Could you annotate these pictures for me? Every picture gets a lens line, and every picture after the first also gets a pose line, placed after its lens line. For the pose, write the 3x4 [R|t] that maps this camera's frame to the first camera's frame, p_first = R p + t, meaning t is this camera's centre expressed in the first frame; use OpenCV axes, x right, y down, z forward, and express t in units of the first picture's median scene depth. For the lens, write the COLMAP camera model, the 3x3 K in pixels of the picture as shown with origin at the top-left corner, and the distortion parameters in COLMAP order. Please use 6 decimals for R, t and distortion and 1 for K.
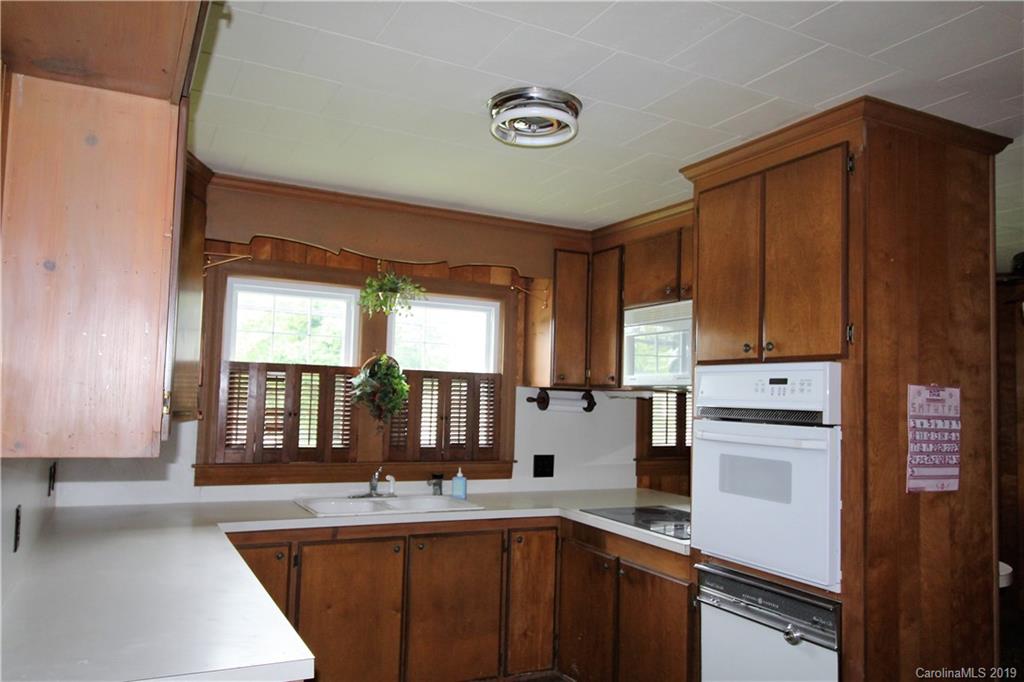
lens RADIAL K [[730.3, 0, 483.8], [0, 730.3, 346.7], [0, 0, 1]] dist [-0.004101, -0.003552]
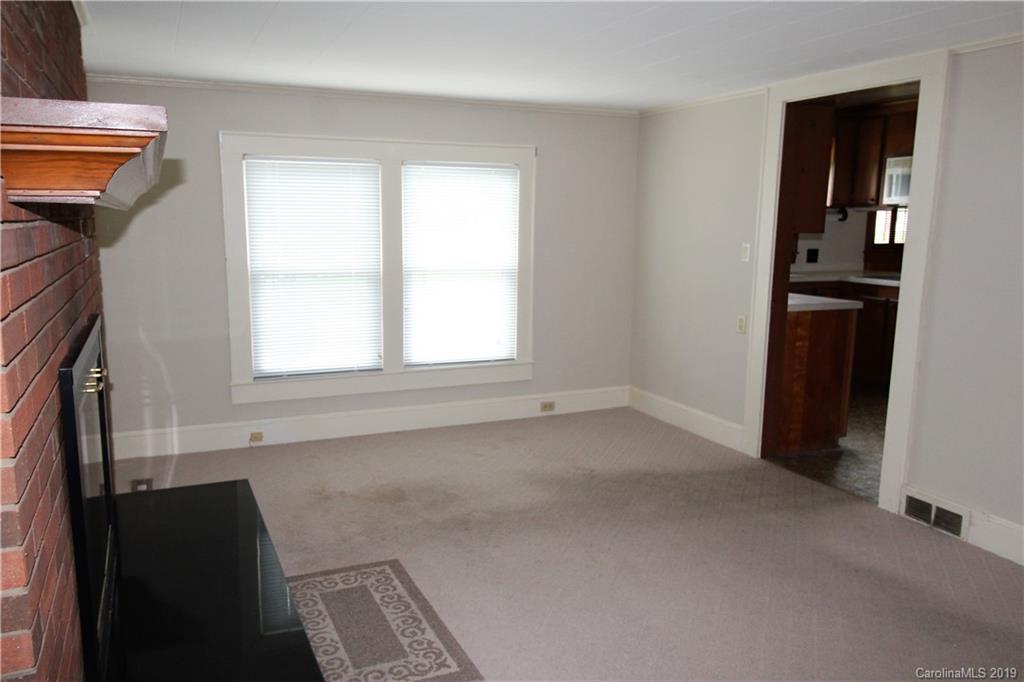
lens RADIAL K [[730.3, 0, 483.8], [0, 730.3, 346.7], [0, 0, 1]] dist [-0.004101, -0.003552]
pose [[0.996685, -0.011732, -0.080506, -0.598428], [0.030084, 0.972556, 0.230715, -0.041370], [0.075590, -0.232372, 0.969685, -0.775099]]
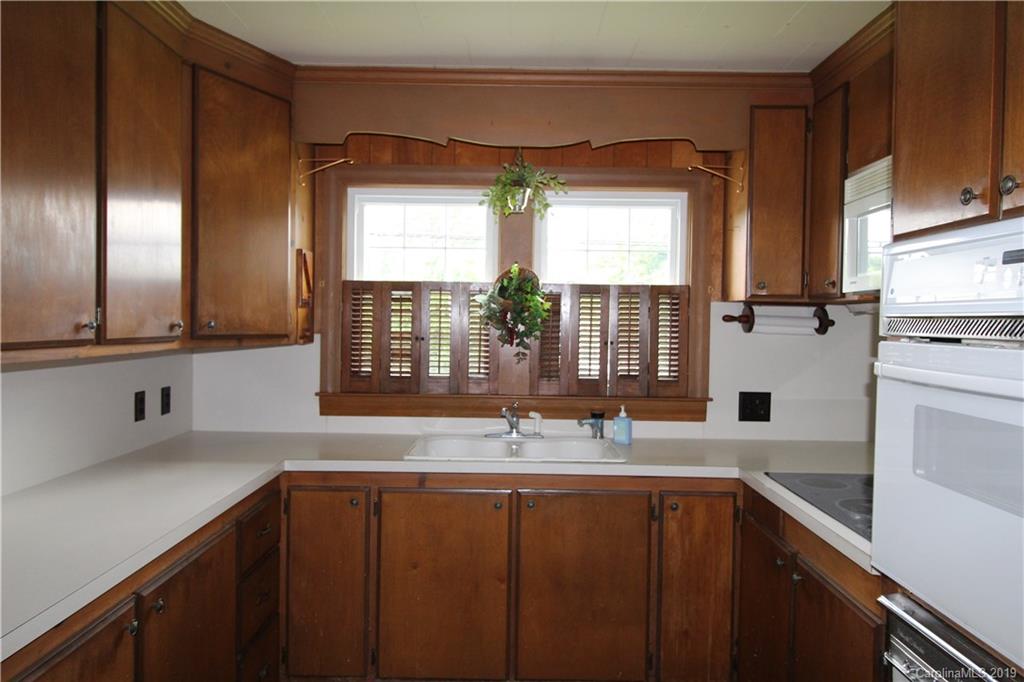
lens RADIAL K [[690.8, 0, 511.6], [0, 690.8, 329.7], [0, 0, 1]] dist [0.011451, -0.002983]
pose [[0.895385, -0.011213, -0.445152, 0.203870], [0.043227, 0.997150, 0.061829, 0.034734], [0.443190, -0.074604, 0.893318, 0.302593]]
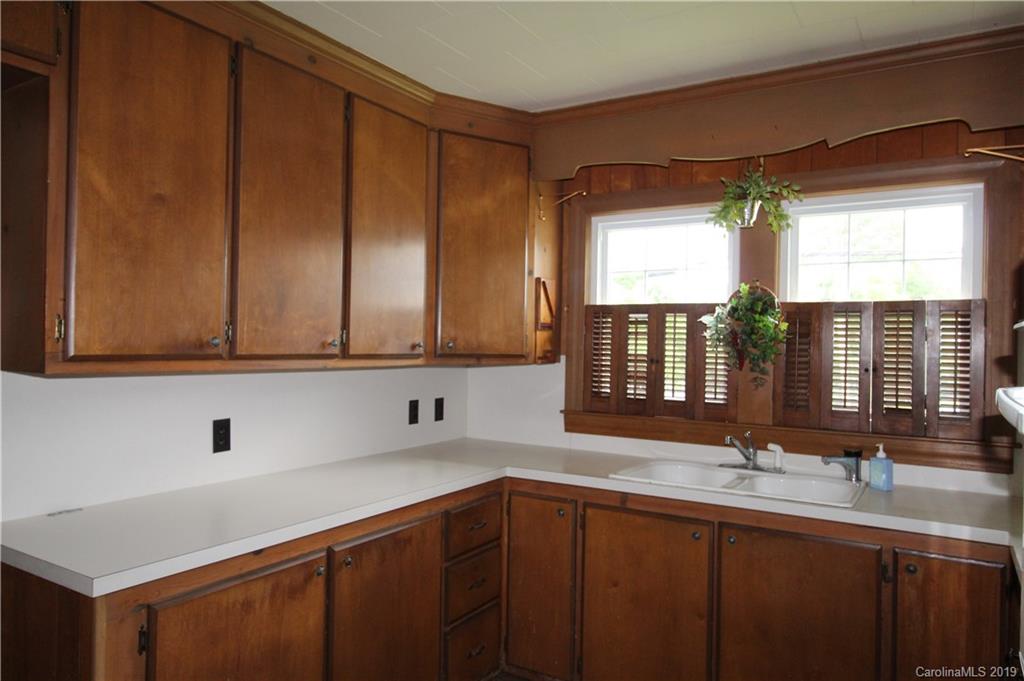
lens RADIAL K [[708.1, 0, 493.1], [0, 708.1, 335.0], [0, 0, 1]] dist [0.007471, -0.001225]
pose [[0.520009, -0.029319, -0.853657, 0.357029], [0.056669, 0.998393, 0.000230, 0.049141], [0.852279, -0.048496, 0.520835, 0.388944]]
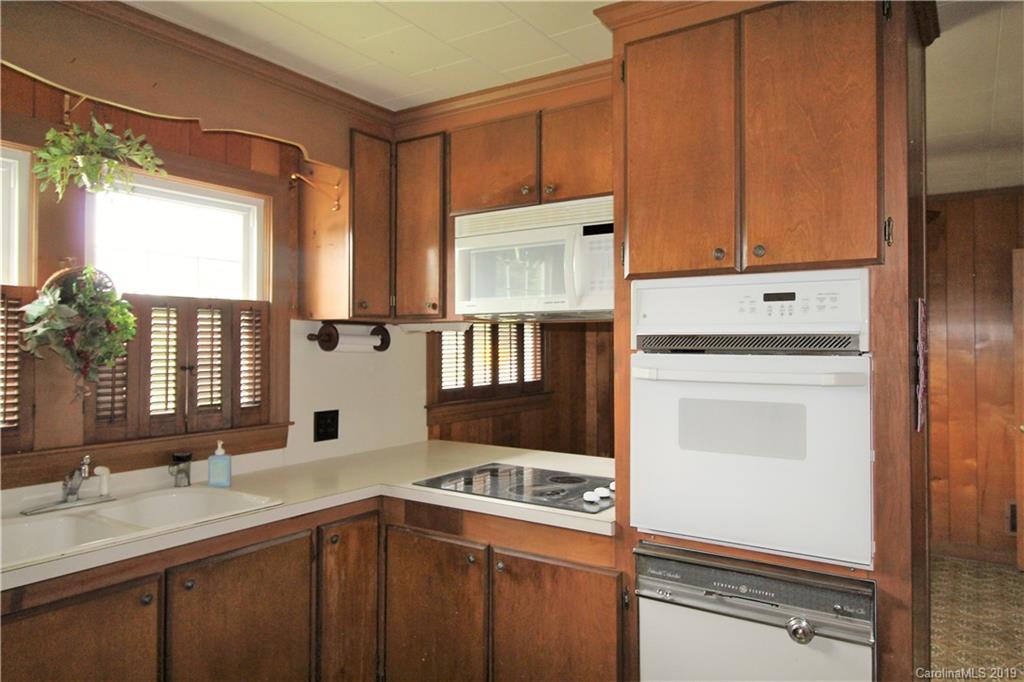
lens RADIAL K [[690.8, 0, 511.6], [0, 690.8, 329.7], [0, 0, 1]] dist [0.011451, -0.002983]
pose [[0.866589, -0.019690, 0.498634, -0.121232], [-0.008511, 0.998493, 0.054221, 0.029690], [-0.498950, -0.051231, 0.865115, 0.346239]]
